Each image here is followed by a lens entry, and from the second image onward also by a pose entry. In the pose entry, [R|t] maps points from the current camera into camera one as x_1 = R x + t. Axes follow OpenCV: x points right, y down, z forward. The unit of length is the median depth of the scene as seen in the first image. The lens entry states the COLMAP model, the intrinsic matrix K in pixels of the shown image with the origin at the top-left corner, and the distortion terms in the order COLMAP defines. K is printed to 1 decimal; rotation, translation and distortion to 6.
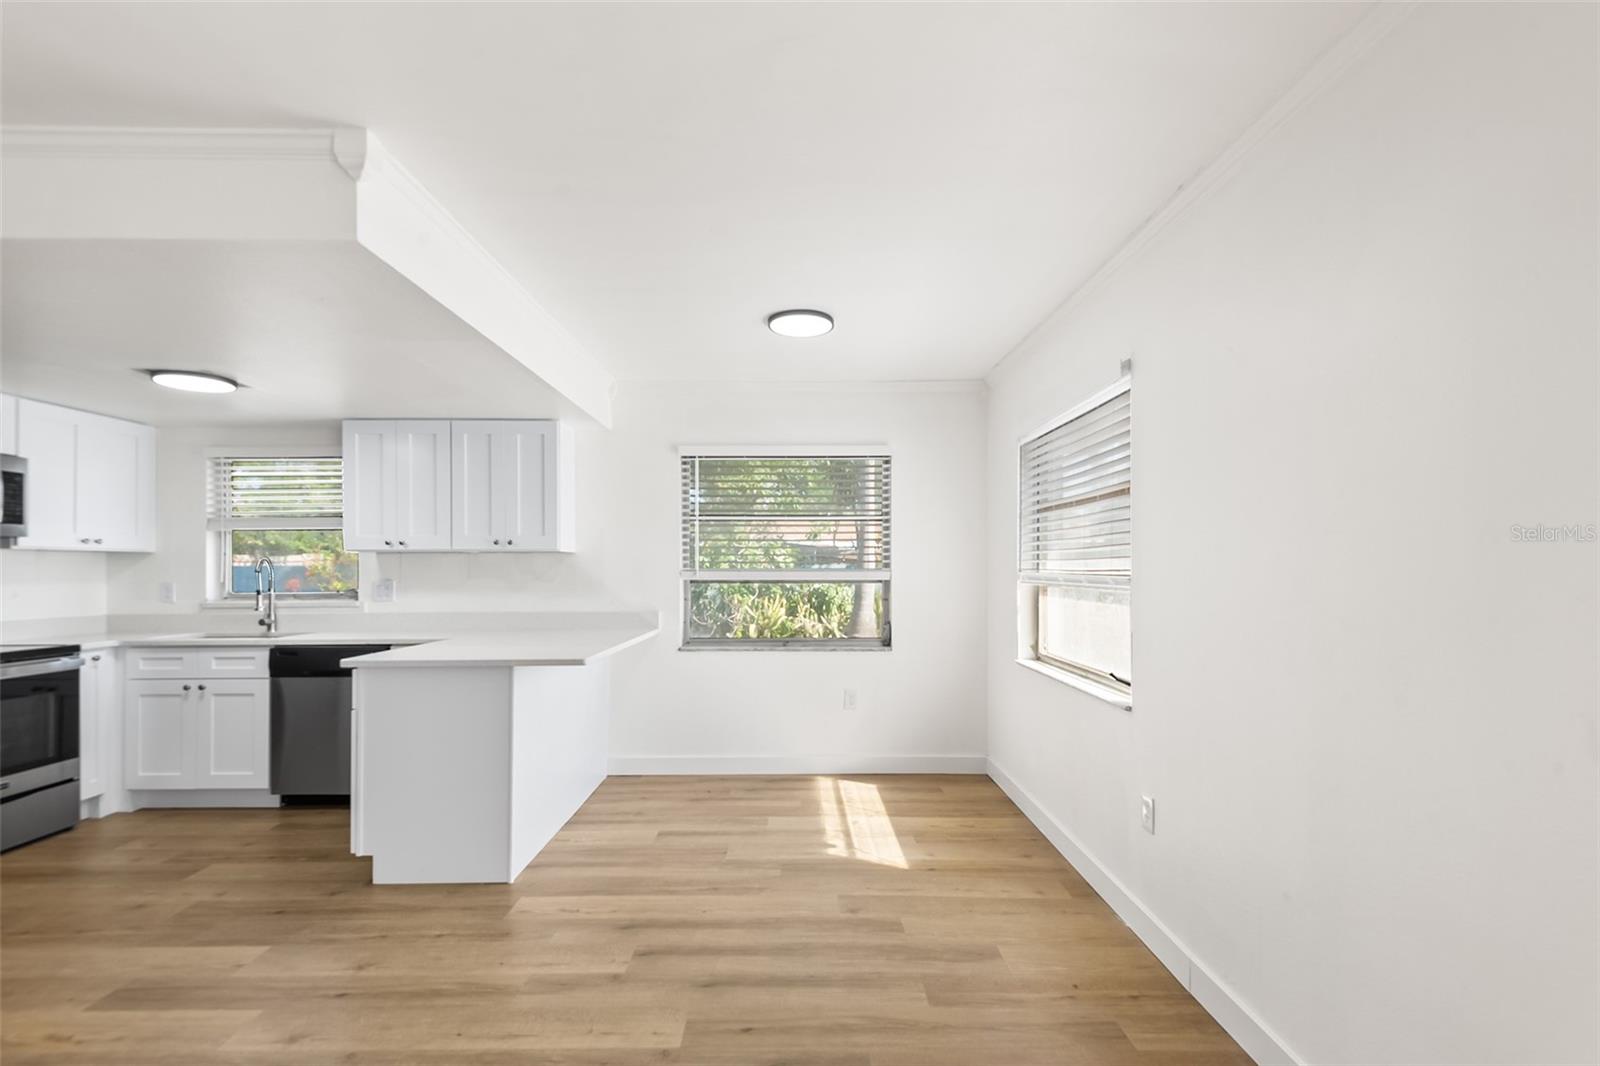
lens RADIAL K [[737.5, 0, 801.8], [0, 737.5, 563.2], [0, 0, 1]] dist [0.024946, -0.014218]
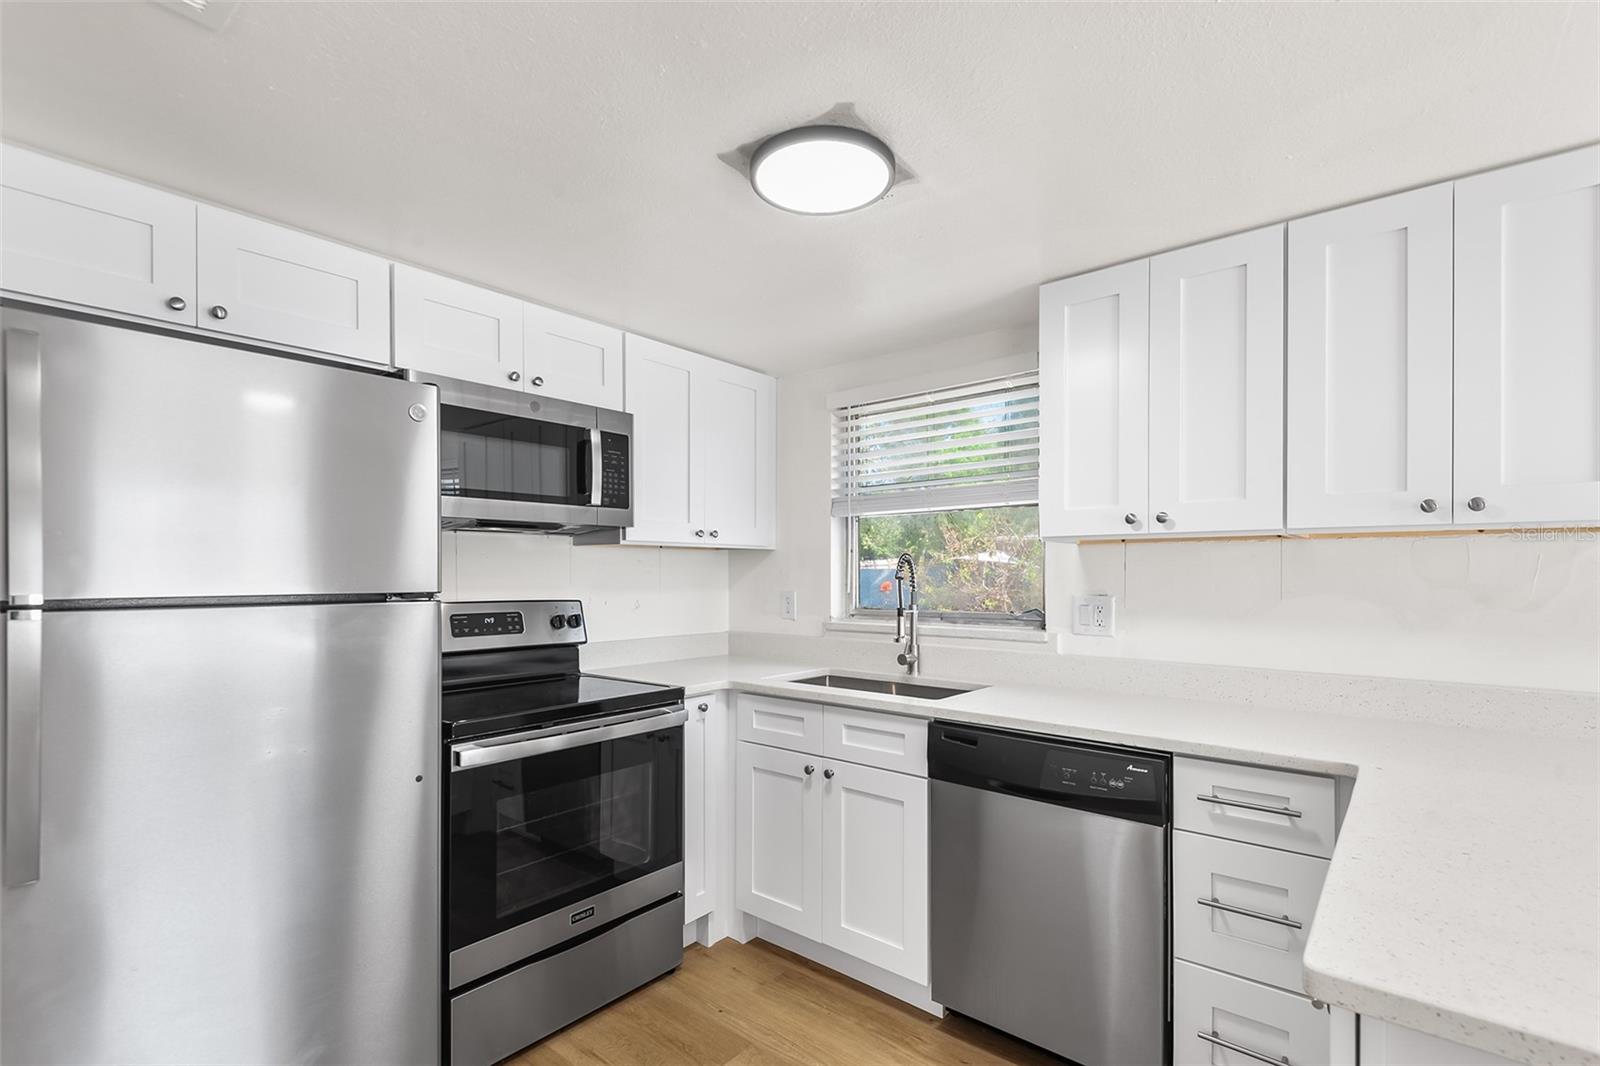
lens RADIAL K [[751.2, 0, 809.2], [0, 751.2, 575.2], [0, 0, 1]] dist [0.025150, -0.015830]
pose [[0.770458, 0.005704, -0.637465, -0.410065], [0.002117, 0.999932, 0.011505, 0.002365], [0.637487, -0.010214, 0.770393, 0.498718]]
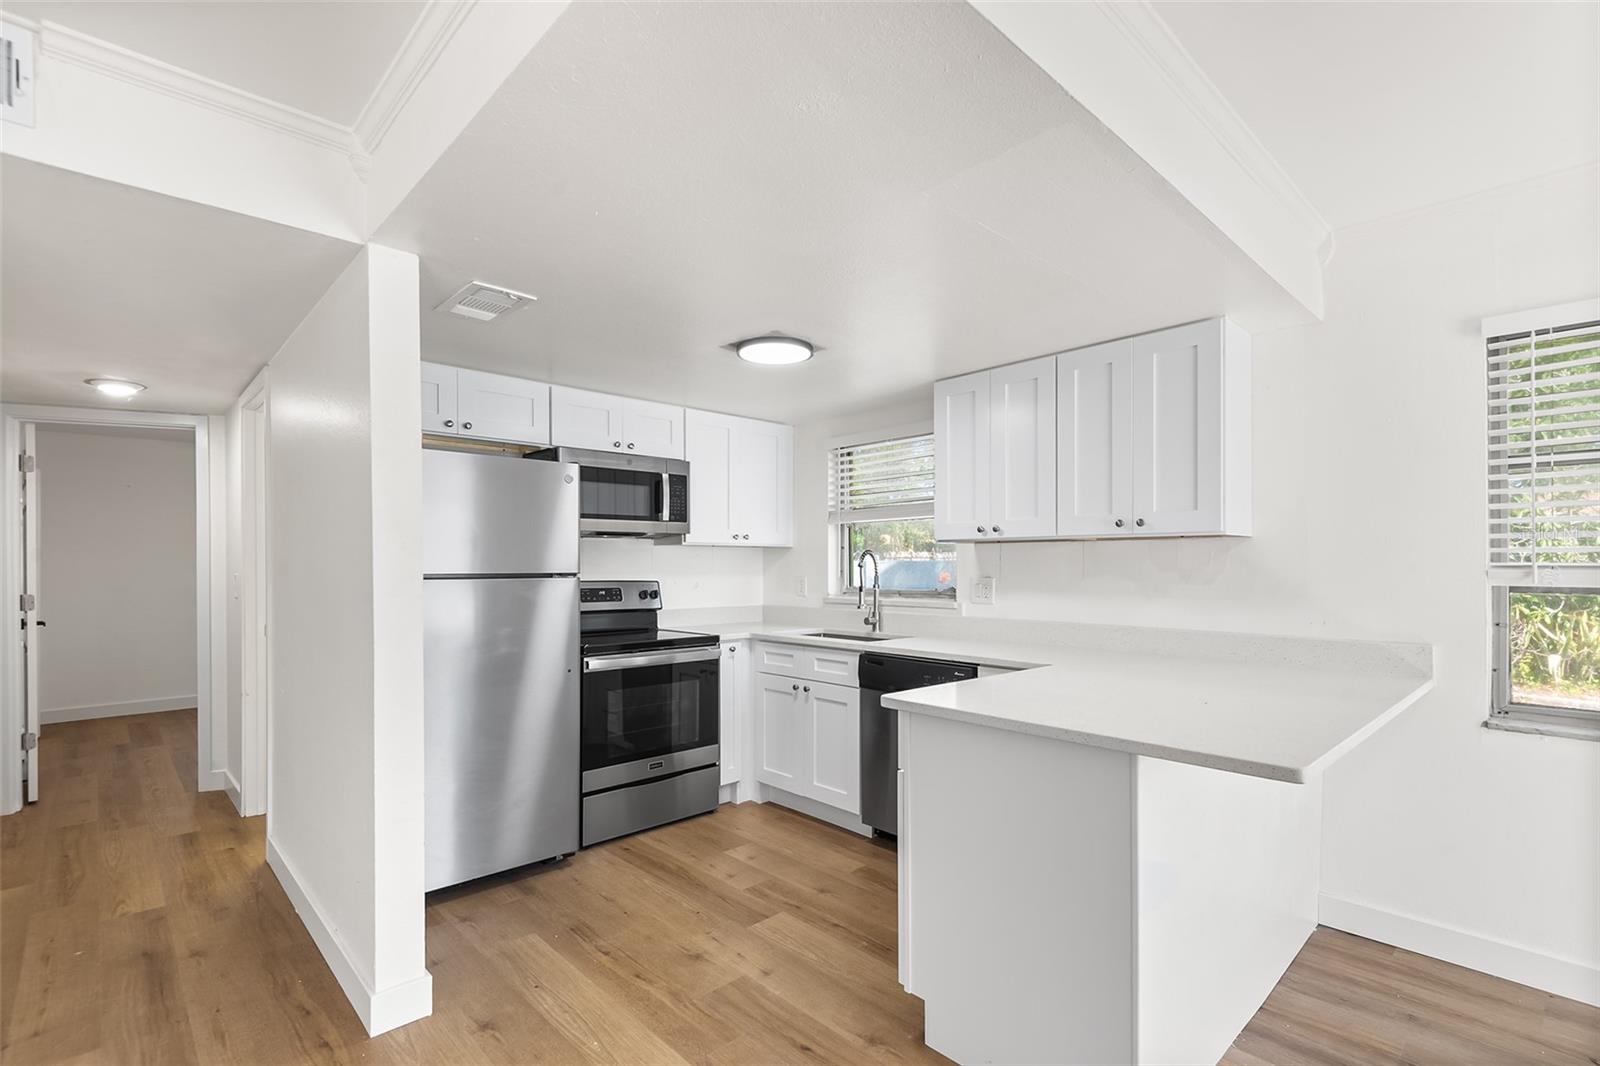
lens RADIAL K [[737.5, 0, 801.8], [0, 737.5, 563.2], [0, 0, 1]] dist [0.024946, -0.014218]
pose [[0.684317, 0.001121, -0.729184, -0.122933], [0.004064, 0.999977, 0.005351, 0.002852], [0.729173, -0.006625, 0.684297, 0.337271]]
